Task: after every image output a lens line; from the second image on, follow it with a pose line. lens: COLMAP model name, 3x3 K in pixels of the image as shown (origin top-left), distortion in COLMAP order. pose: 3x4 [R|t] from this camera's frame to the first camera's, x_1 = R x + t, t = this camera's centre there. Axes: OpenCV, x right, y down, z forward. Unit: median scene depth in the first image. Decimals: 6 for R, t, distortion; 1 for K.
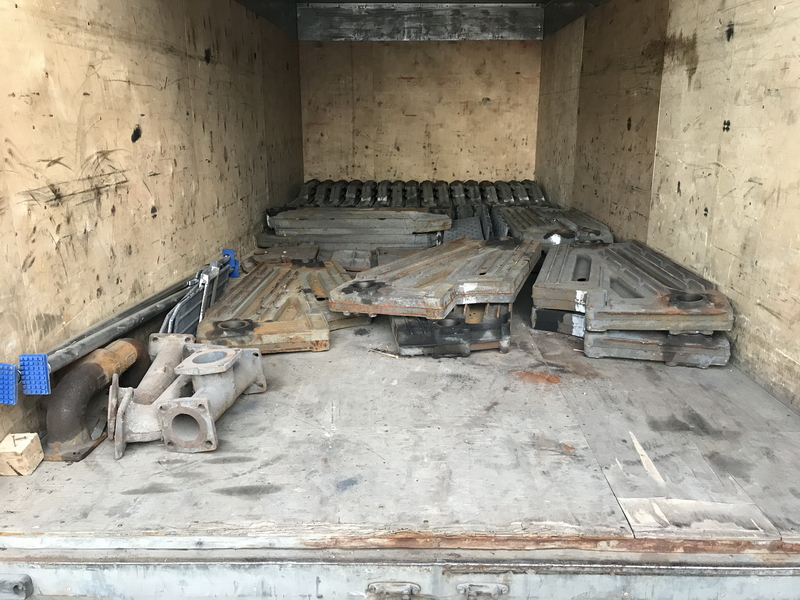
lens RADIAL K [[643.3, 0, 388.7], [0, 643.3, 298.1], [0, 0, 1]] dist [-0.010900, -0.000006]
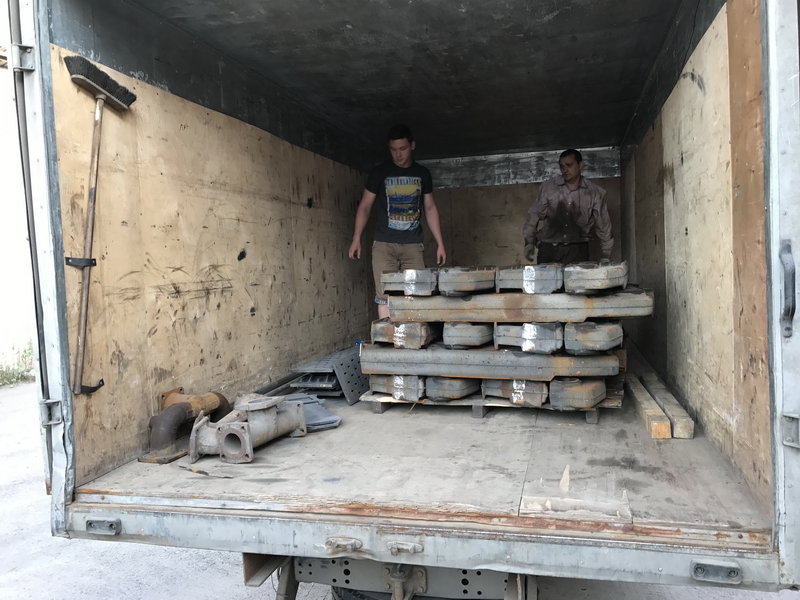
lens RADIAL K [[661.0, 0, 400.0], [0, 661.0, 300.0], [0, 0, 1]] dist [0.061935, -0.268148]
pose [[0.972051, -0.018800, -0.234015, 0.357413], [-0.033301, 0.975668, -0.216709, 0.182049], [0.232395, 0.218446, 0.947773, -0.350951]]
